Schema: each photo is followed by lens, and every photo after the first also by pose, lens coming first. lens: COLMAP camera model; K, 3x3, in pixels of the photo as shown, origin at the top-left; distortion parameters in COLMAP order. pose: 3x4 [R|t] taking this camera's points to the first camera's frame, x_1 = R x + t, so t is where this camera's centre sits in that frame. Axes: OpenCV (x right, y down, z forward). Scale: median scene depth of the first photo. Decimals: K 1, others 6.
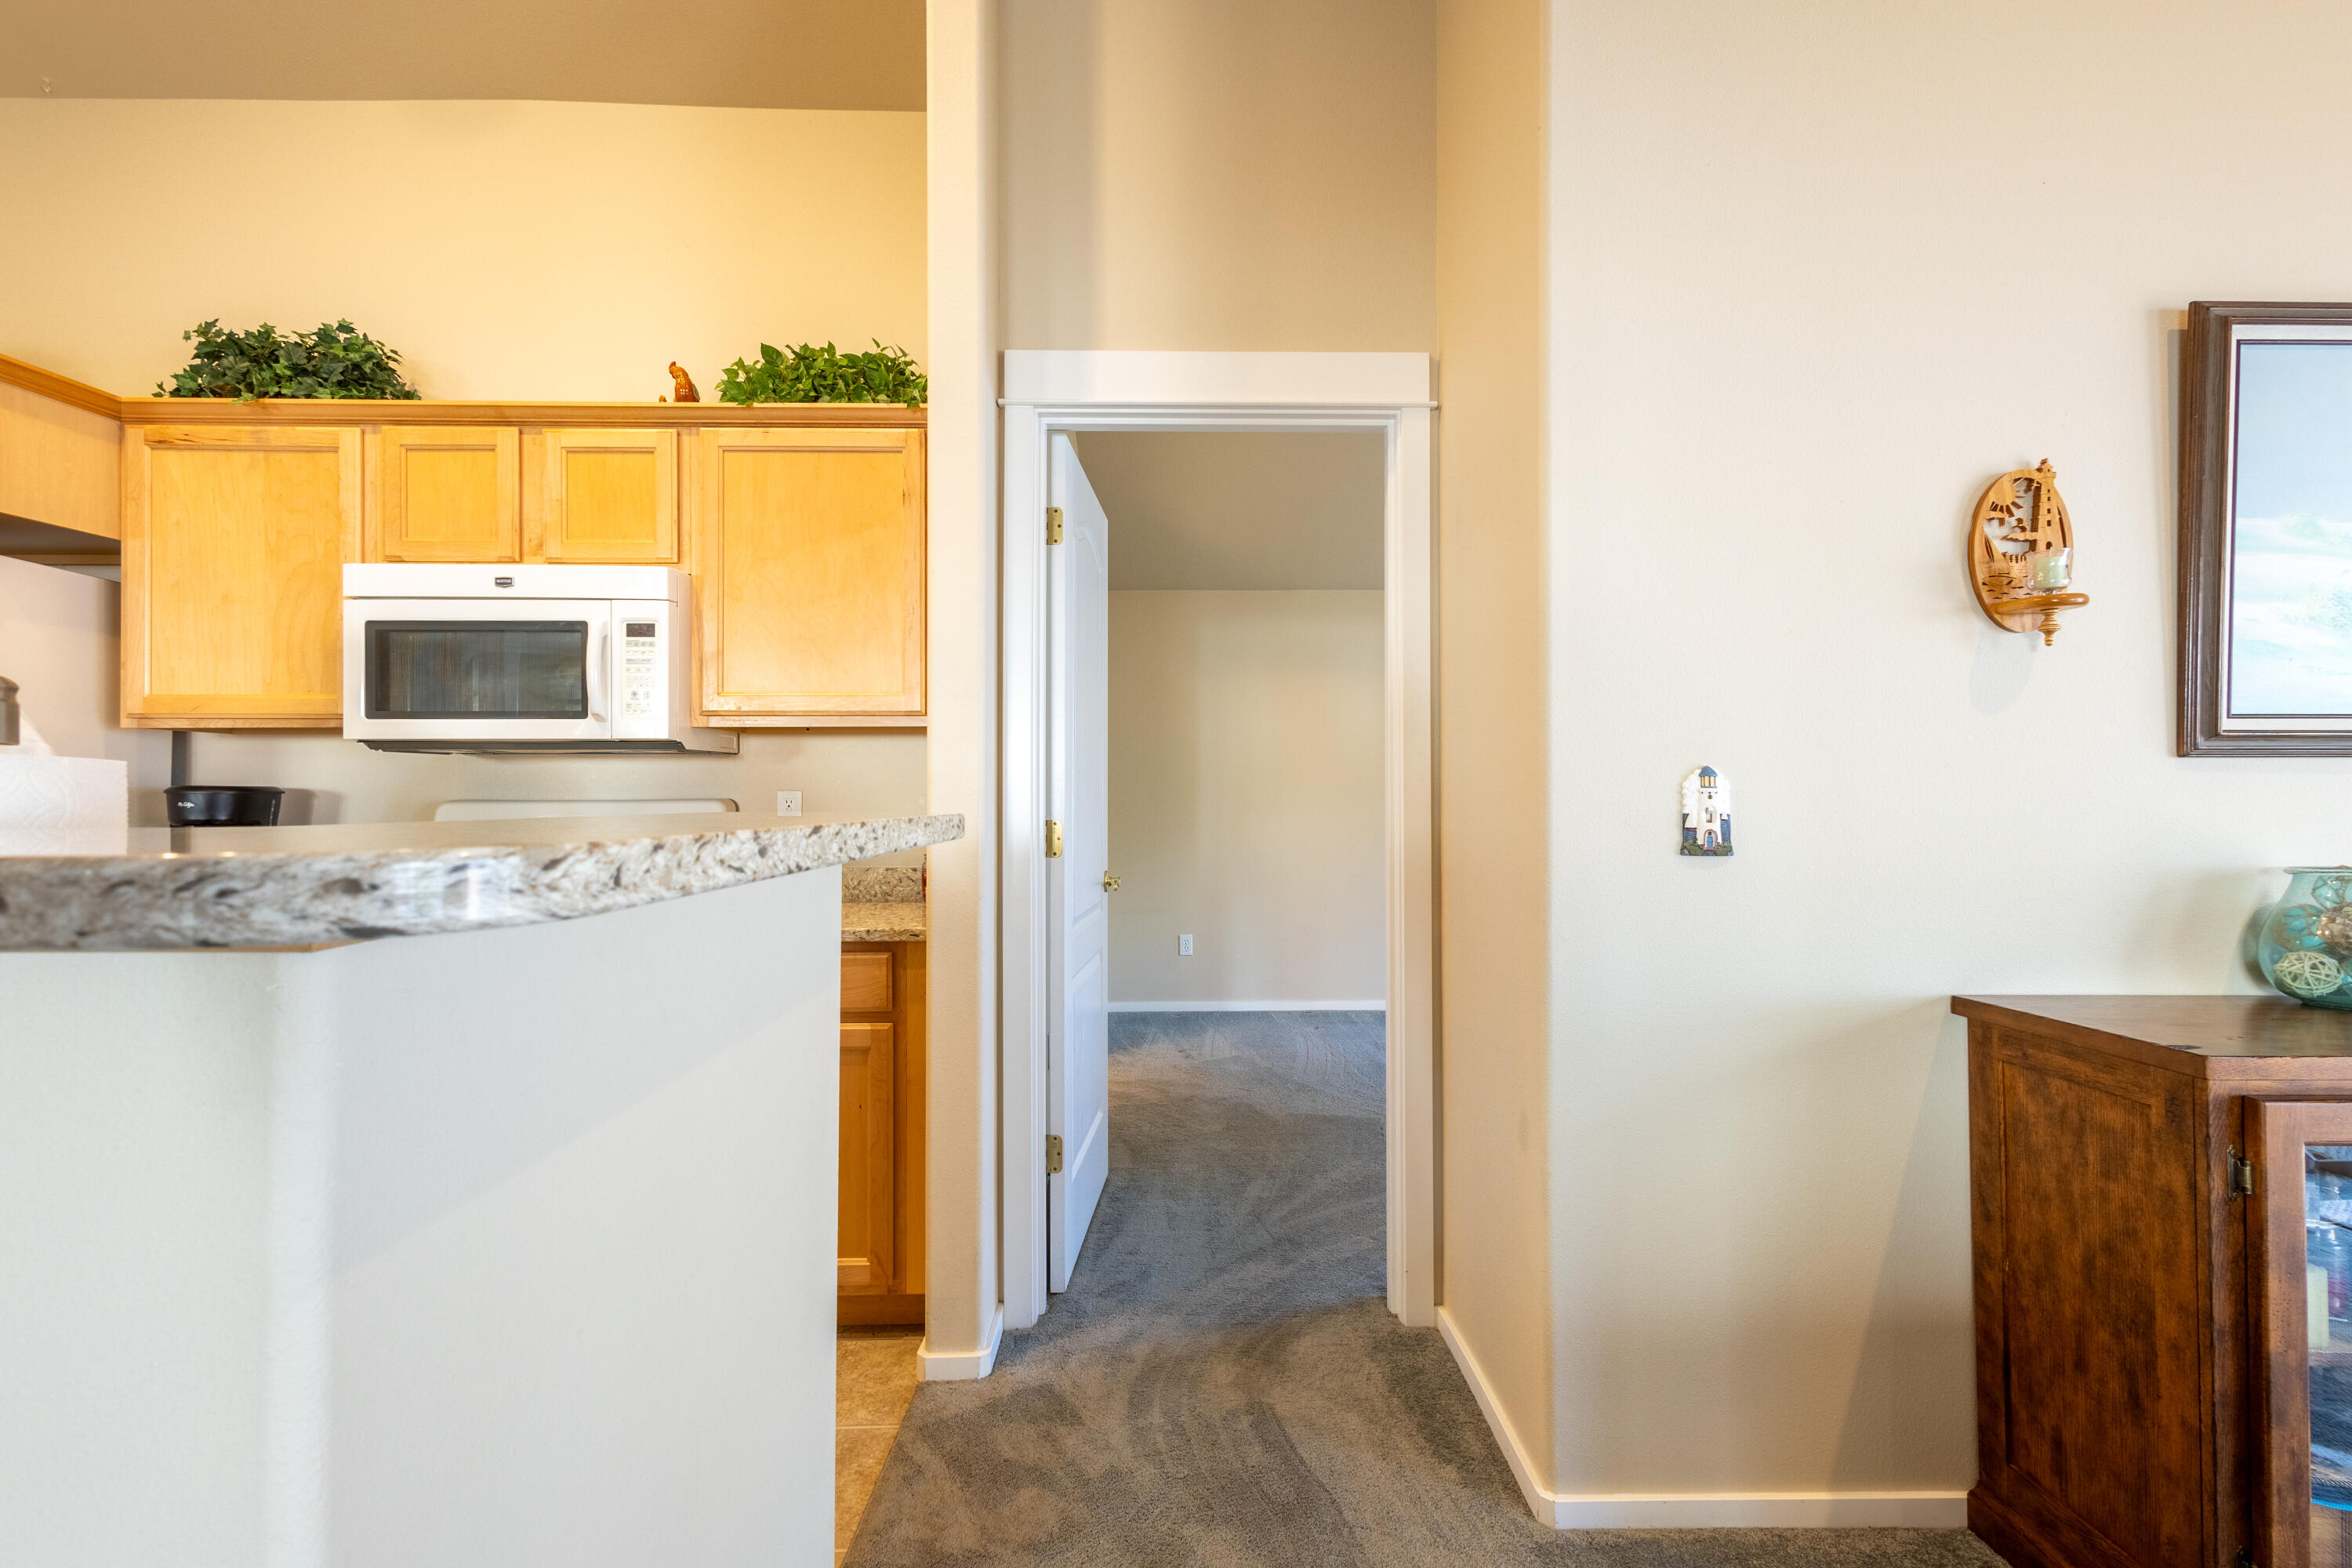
lens RADIAL K [[1076.6, 0, 1188.2], [0, 1076.6, 783.6], [0, 0, 1]] dist [0.009764, -0.001145]
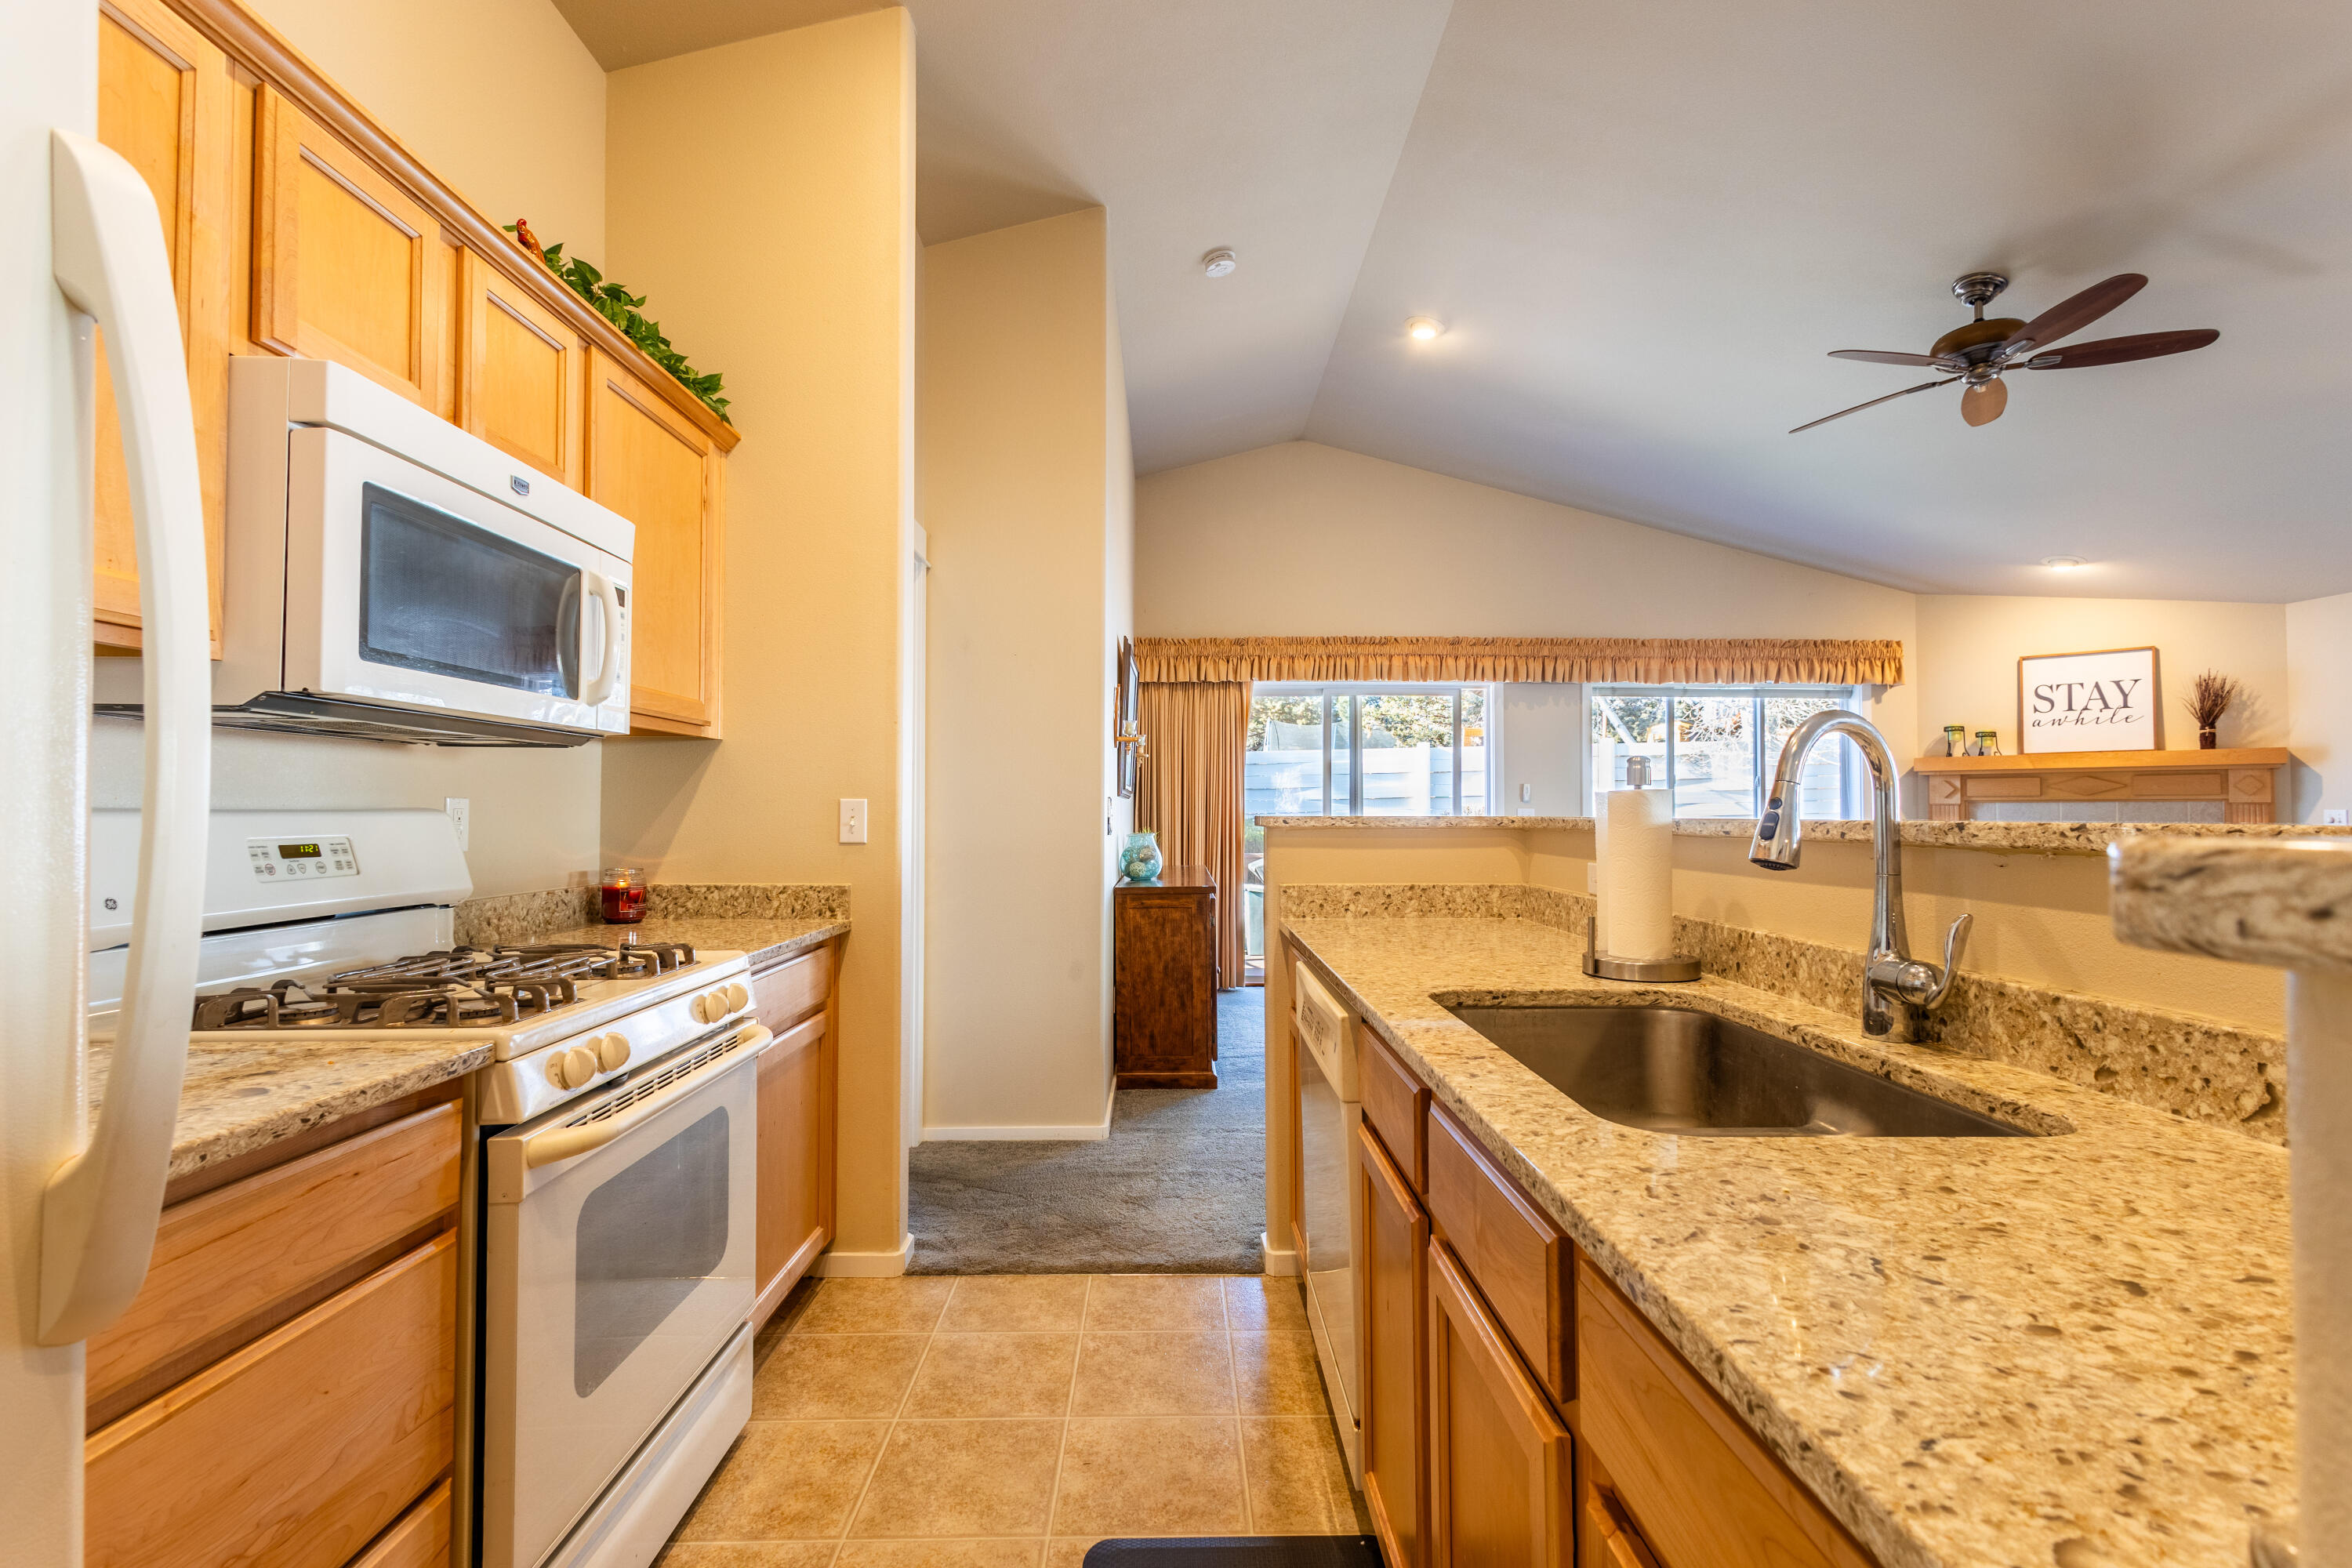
lens RADIAL K [[1077.5, 0, 1177.9], [0, 1077.5, 788.8], [0, 0, 1]] dist [0.009859, -0.001526]
pose [[0.008765, 0.023396, 0.999688, -1.301041], [-0.012456, 0.999651, -0.023286, 0.013587], [-0.999884, -0.012248, 0.009054, 0.579459]]
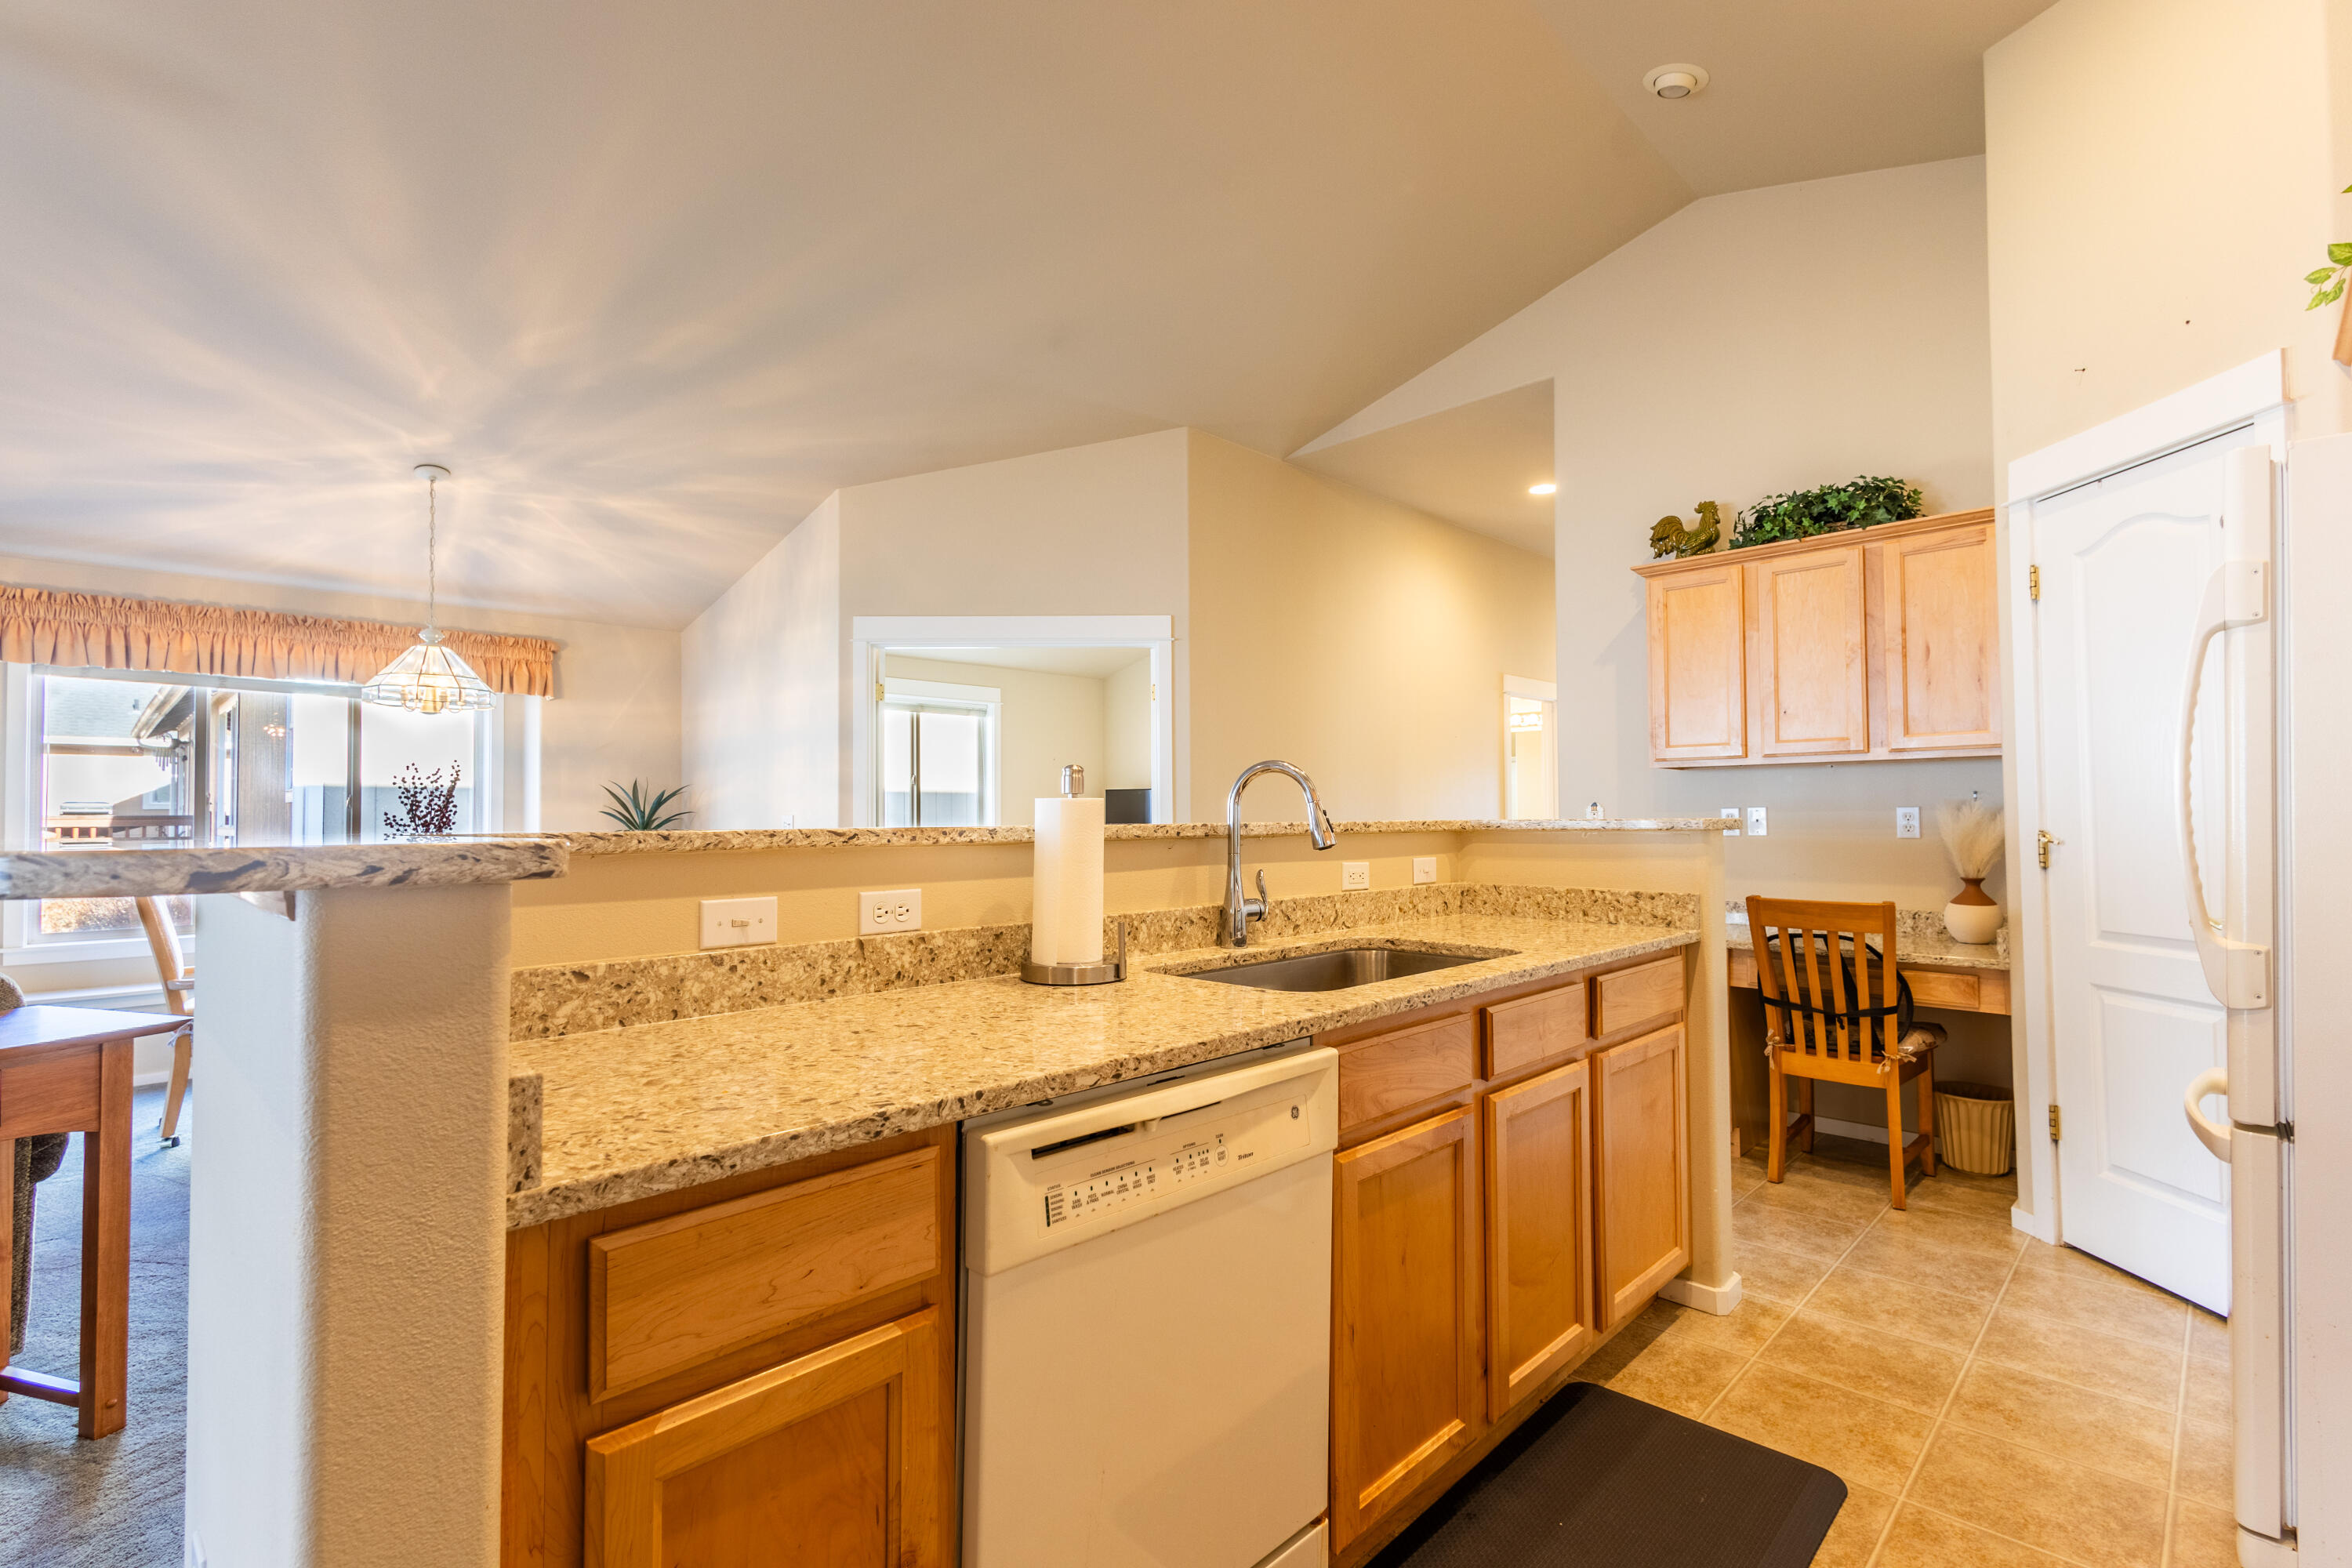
lens RADIAL K [[1077.5, 0, 1177.9], [0, 1077.5, 788.8], [0, 0, 1]] dist [0.009859, -0.001526]
pose [[-0.712975, -0.010886, -0.701105, -0.125674], [0.016489, 0.999343, -0.032284, 0.012313], [0.700996, -0.034578, -0.712327, 0.852154]]
